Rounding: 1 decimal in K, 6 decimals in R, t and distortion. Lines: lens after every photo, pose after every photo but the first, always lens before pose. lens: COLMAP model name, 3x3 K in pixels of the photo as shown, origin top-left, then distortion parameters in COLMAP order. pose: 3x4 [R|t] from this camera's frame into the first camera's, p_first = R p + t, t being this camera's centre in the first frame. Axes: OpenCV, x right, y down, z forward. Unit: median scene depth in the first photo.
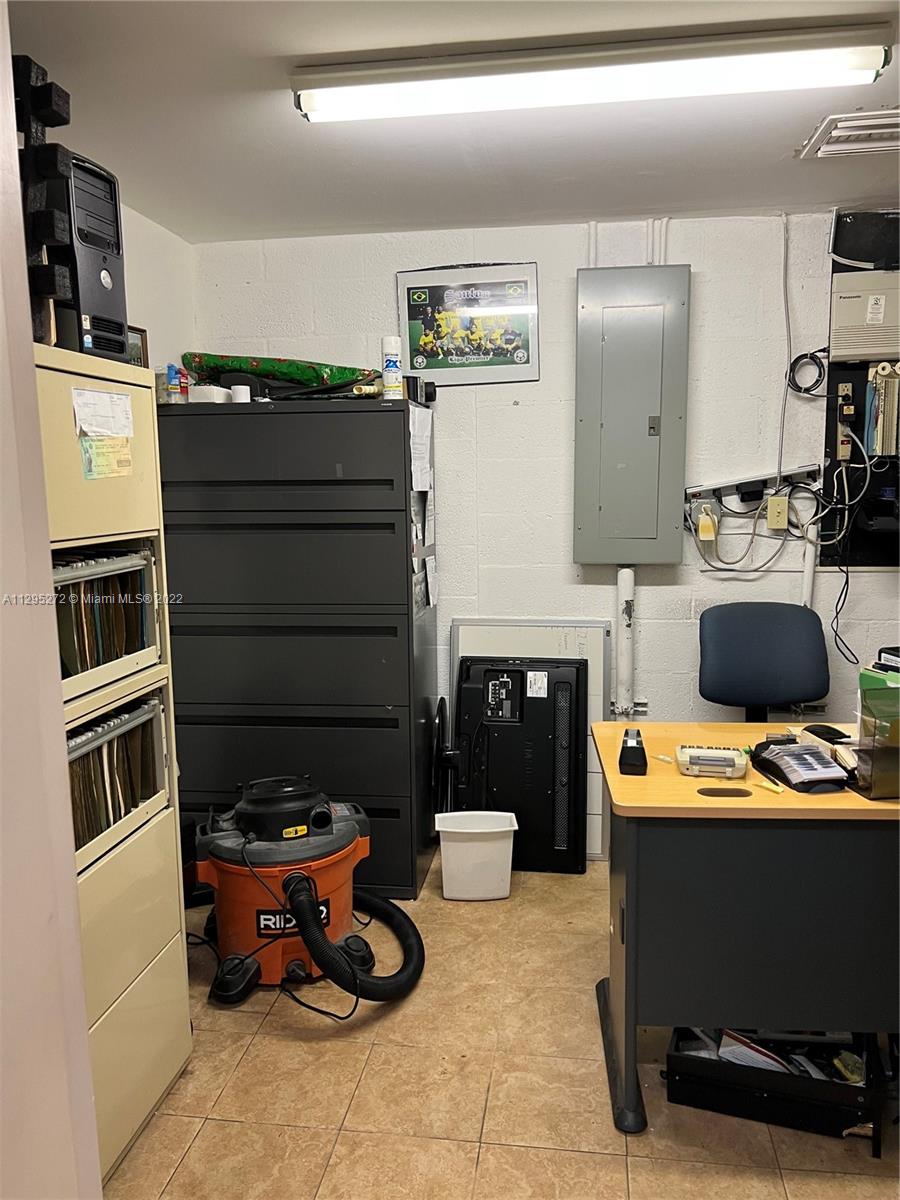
lens RADIAL K [[899.0, 0, 456.9], [0, 899.0, 602.5], [0, 0, 1]] dist [0.050661, -0.067407]
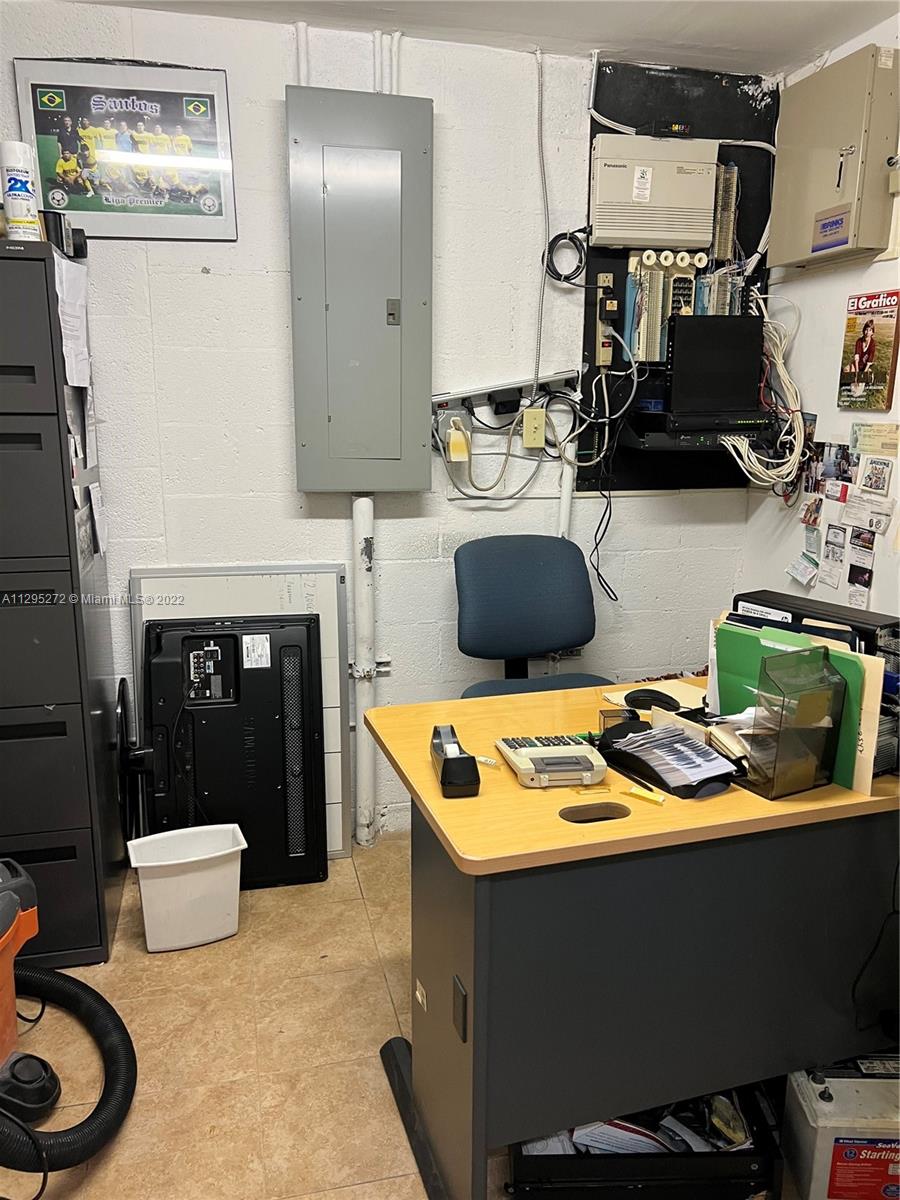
lens RADIAL K [[899.0, 0, 441.4], [0, 899.0, 607.2], [0, 0, 1]] dist [0.050661, -0.067407]
pose [[0.930211, -0.060849, 0.361947, -0.041385], [0.028921, 0.995247, 0.092990, -0.013723], [-0.365885, -0.076032, 0.927549, 0.245018]]
